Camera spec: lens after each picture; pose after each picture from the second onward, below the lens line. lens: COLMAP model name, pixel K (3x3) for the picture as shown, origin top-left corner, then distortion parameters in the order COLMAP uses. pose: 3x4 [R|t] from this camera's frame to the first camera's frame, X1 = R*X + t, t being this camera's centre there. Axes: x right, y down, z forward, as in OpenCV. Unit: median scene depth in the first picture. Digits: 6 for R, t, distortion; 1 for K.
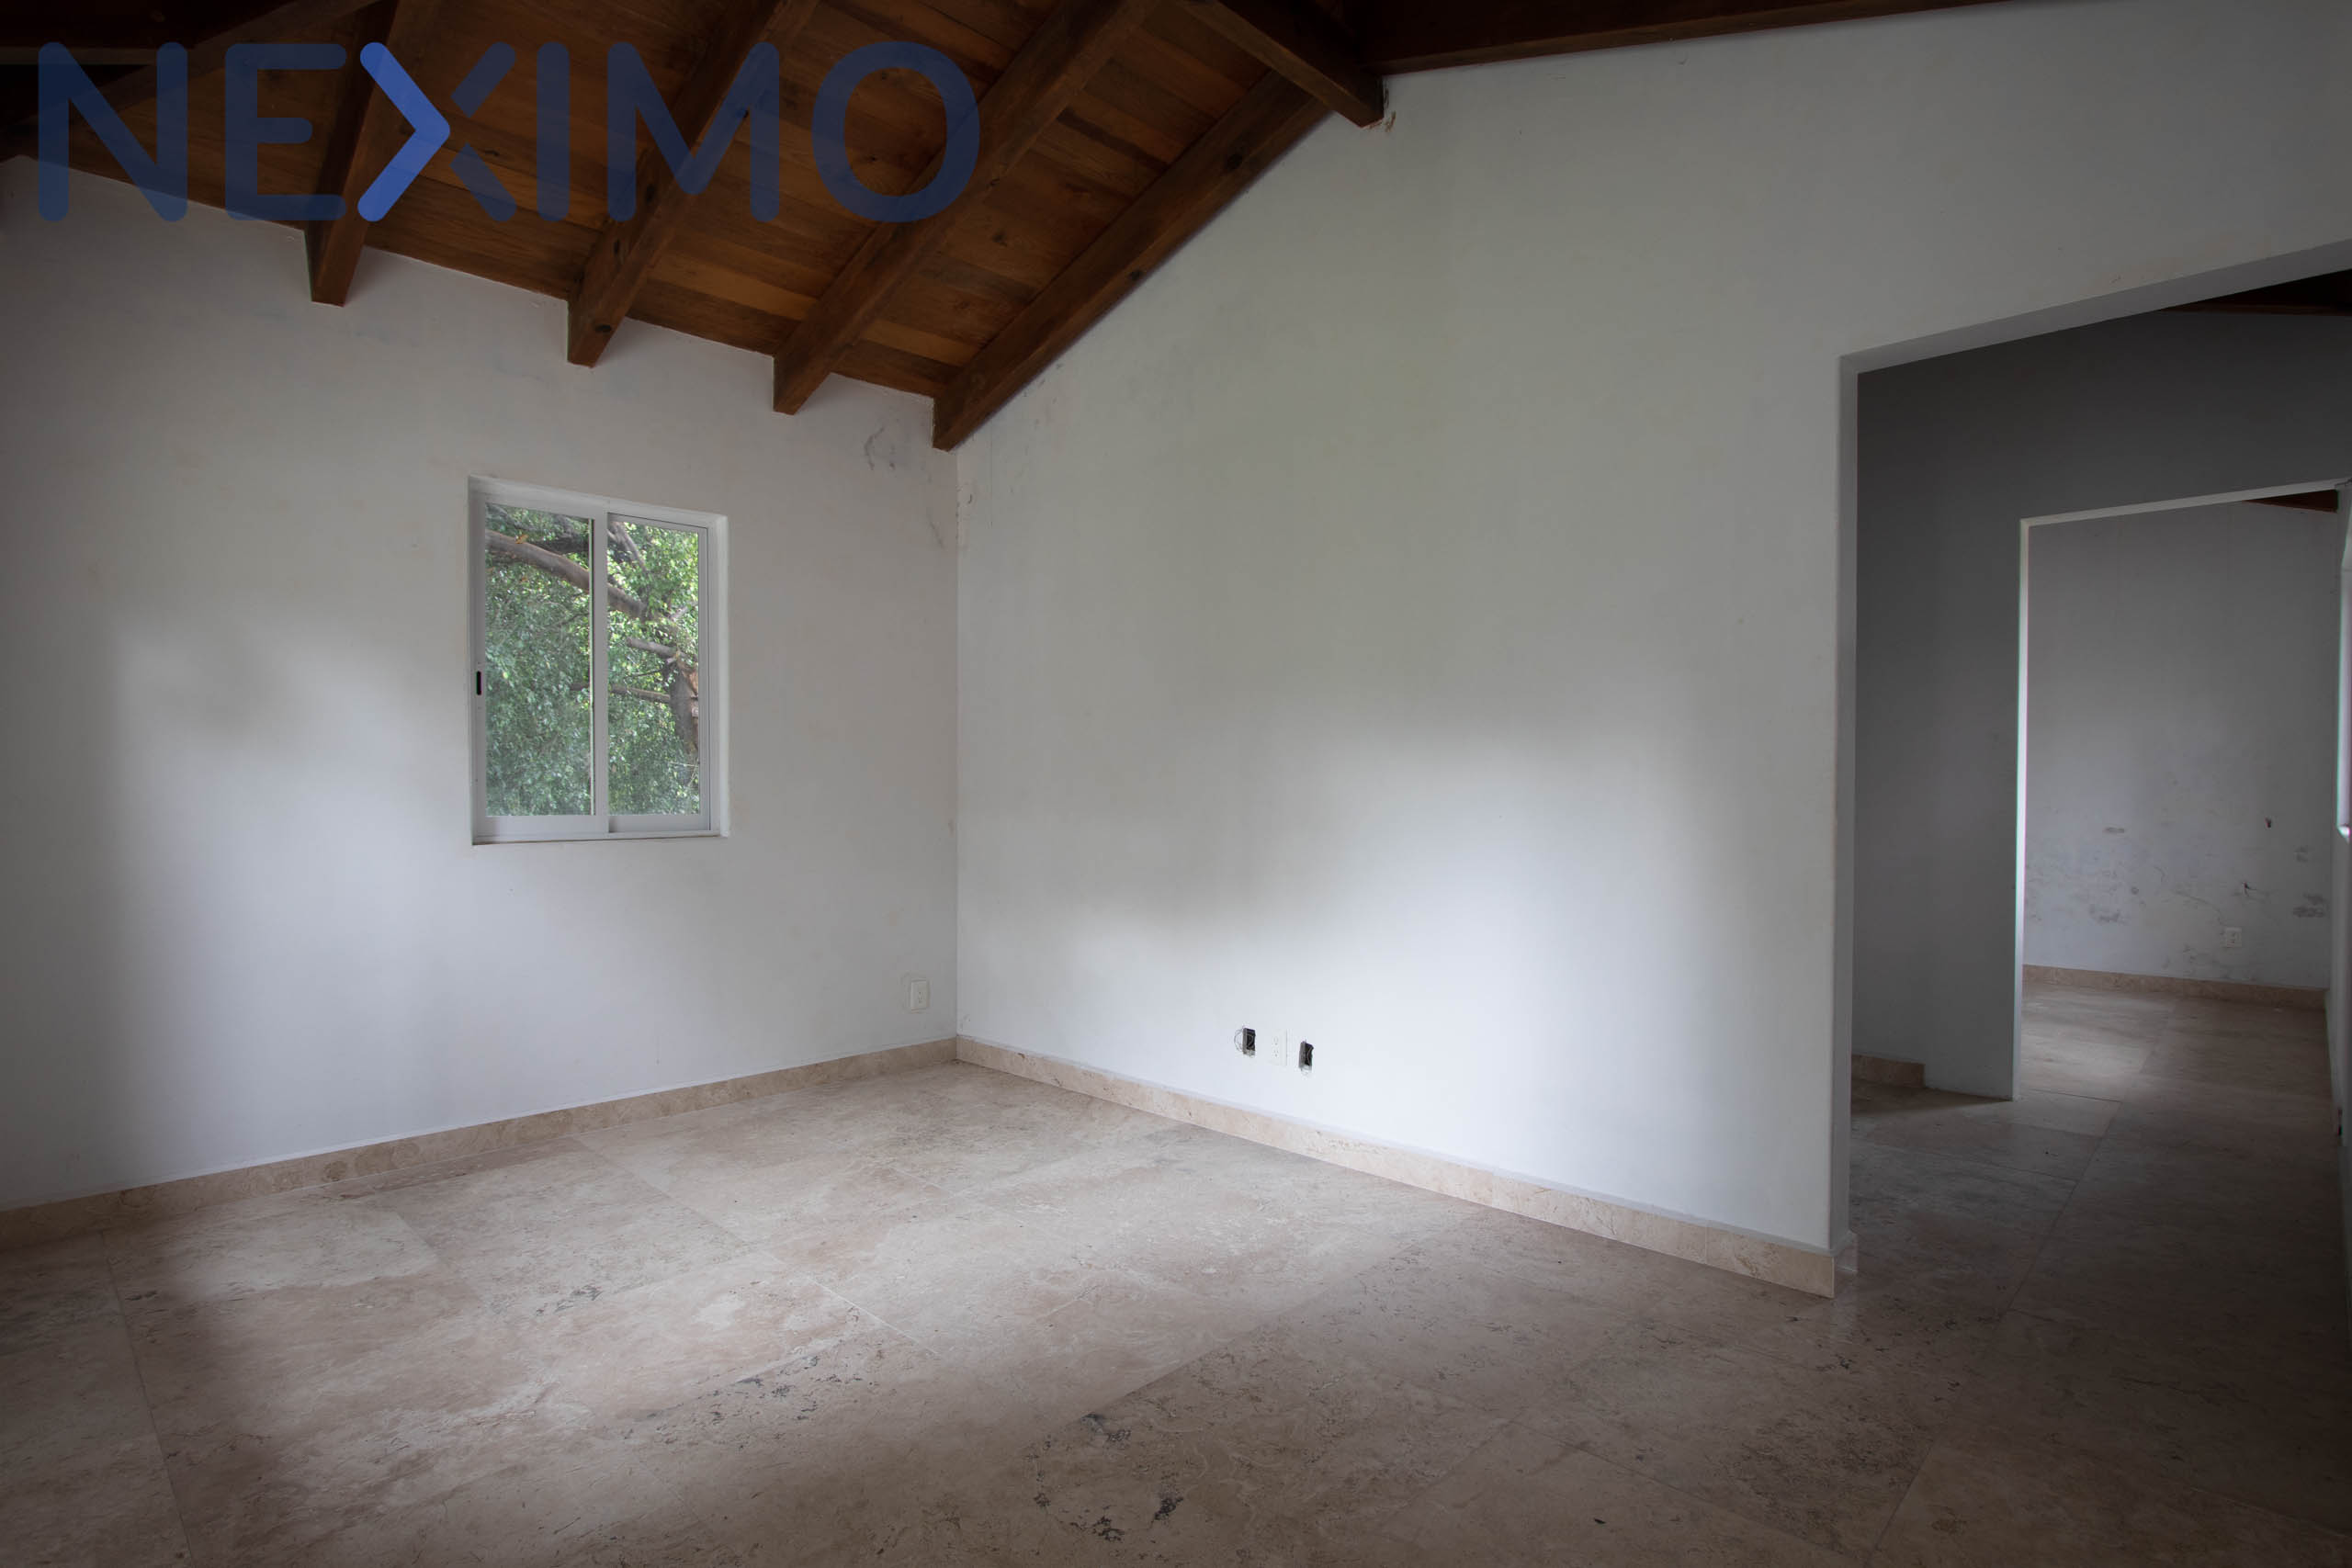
lens RADIAL K [[1198.7, 0, 1103.6], [0, 1198.7, 782.2], [0, 0, 1]] dist [-0.023738, 0.000675]
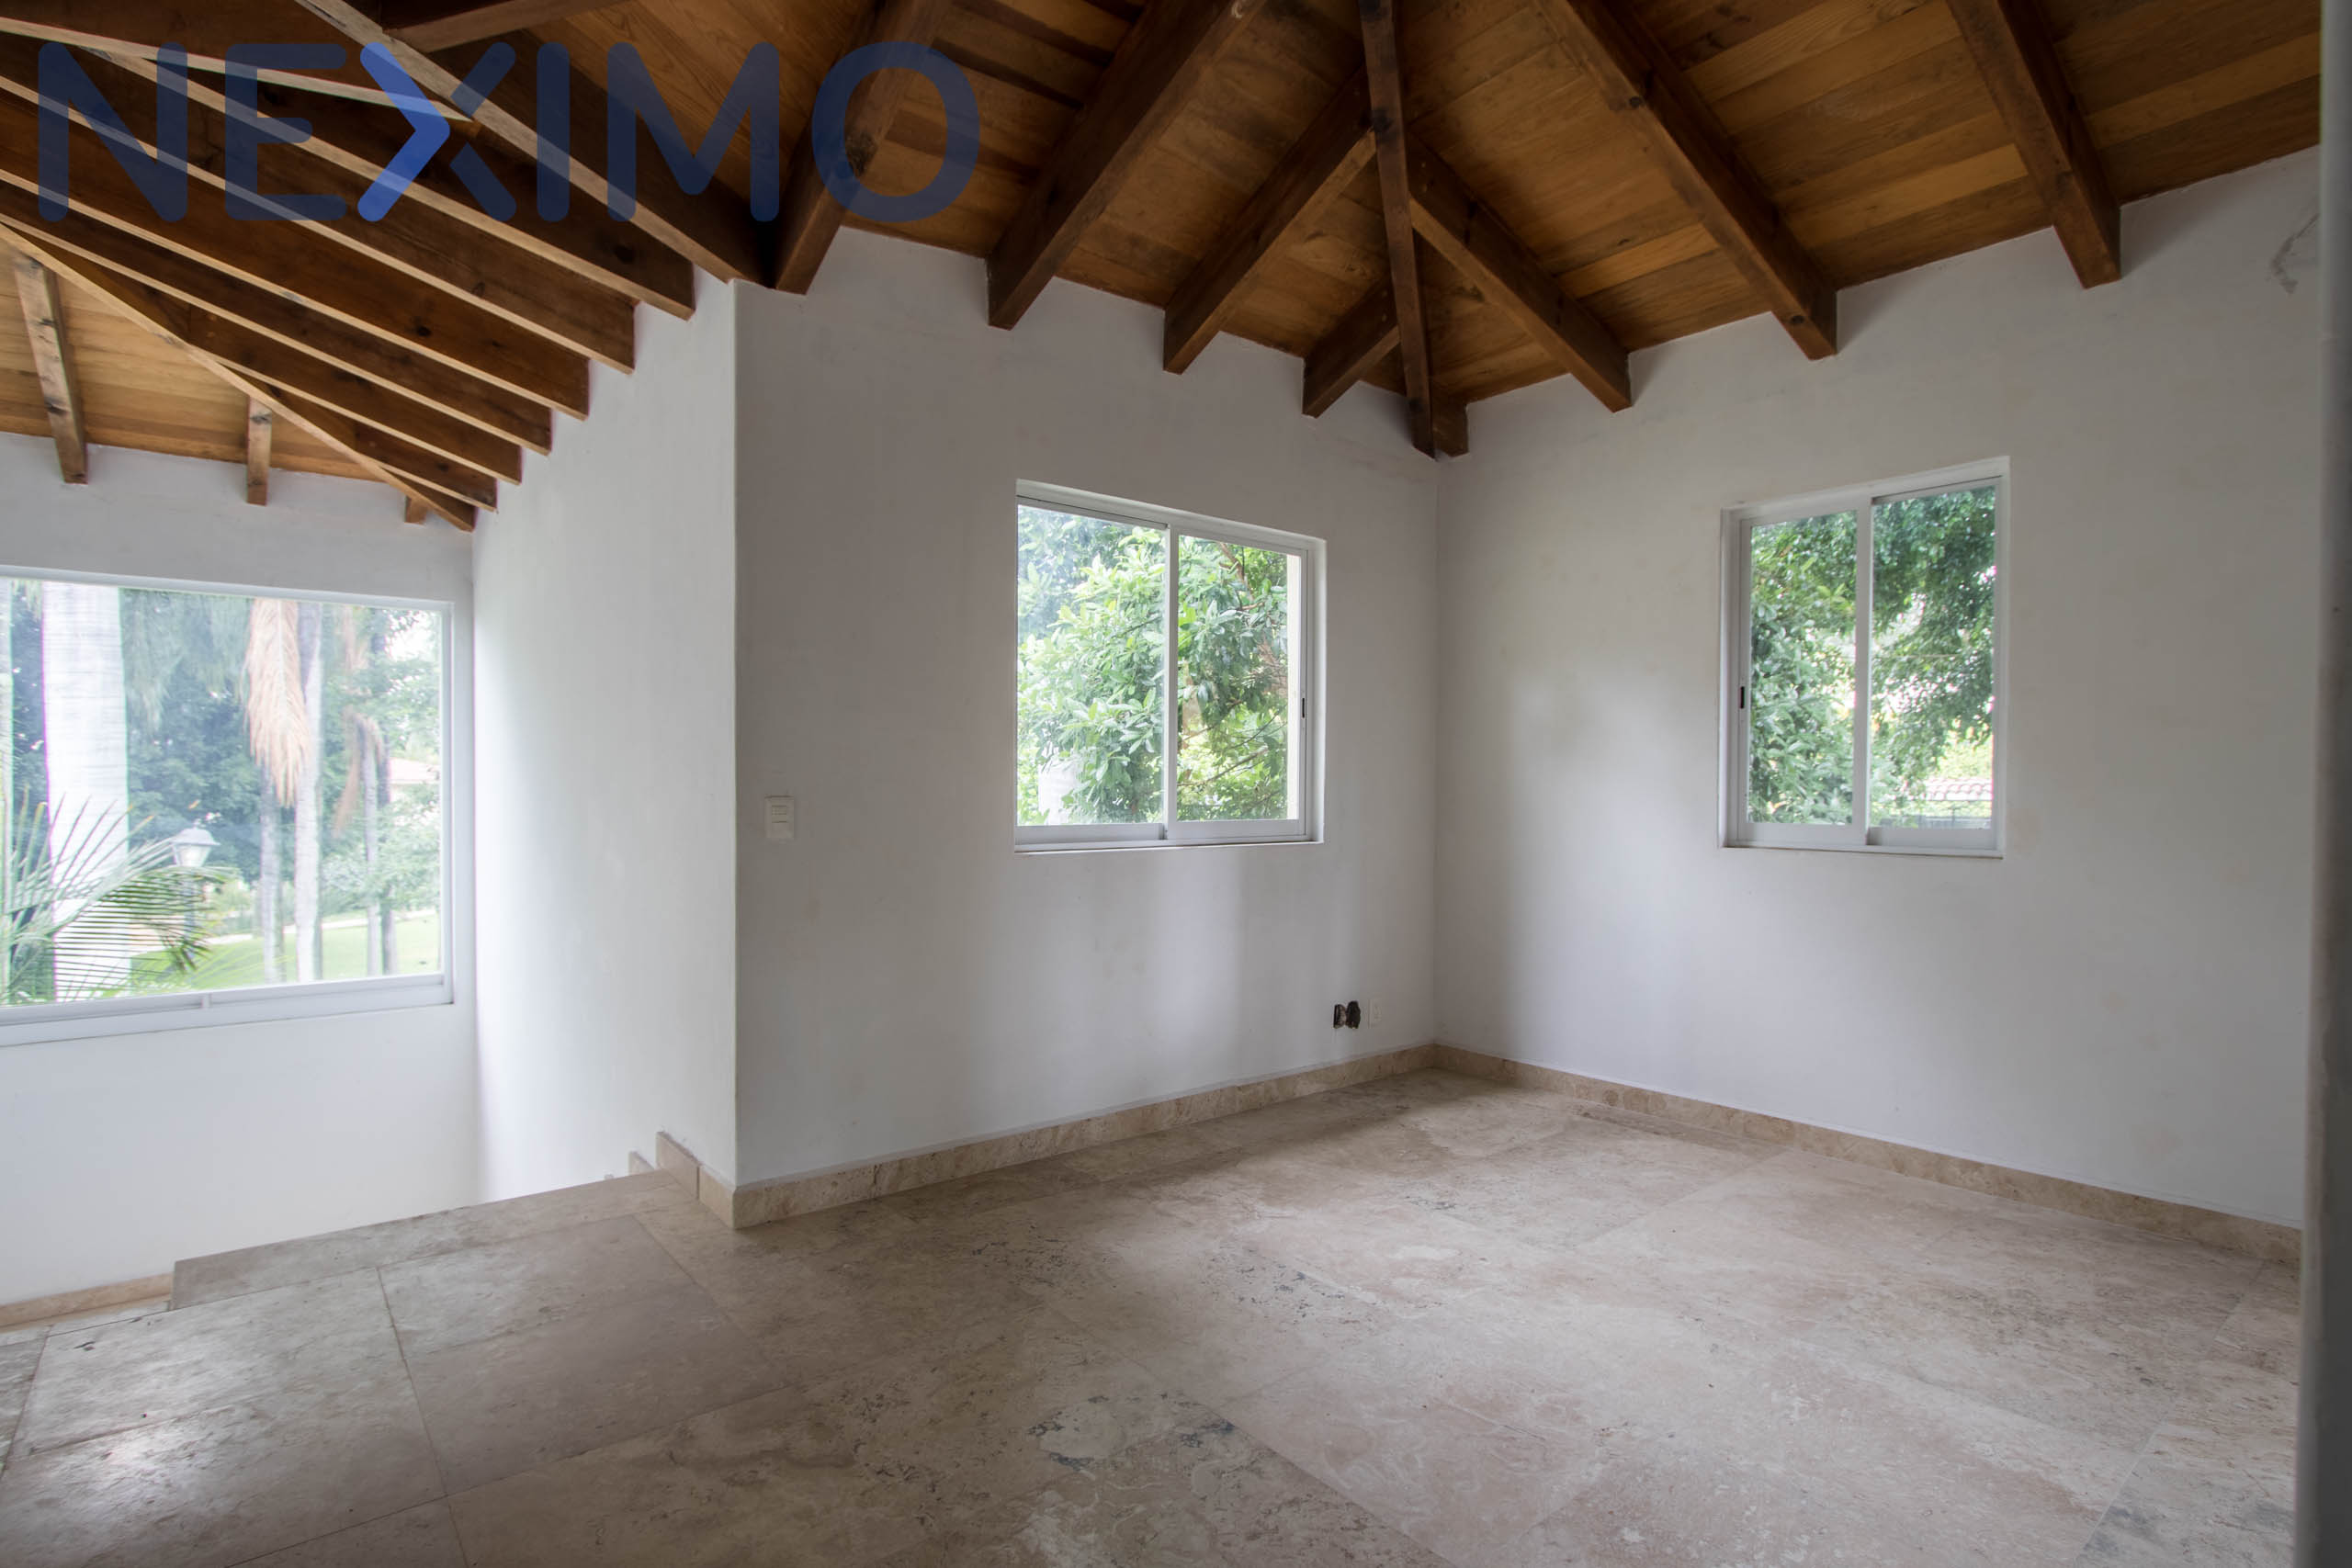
lens RADIAL K [[1198.7, 0, 1272.0], [0, 1198.7, 785.1], [0, 0, 1]] dist [-0.023738, 0.000675]
pose [[-0.070532, -0.002083, -0.997507, 0.672960], [-0.004679, 0.999988, -0.001757, -0.000377], [0.997499, 0.004543, -0.070541, 0.759028]]
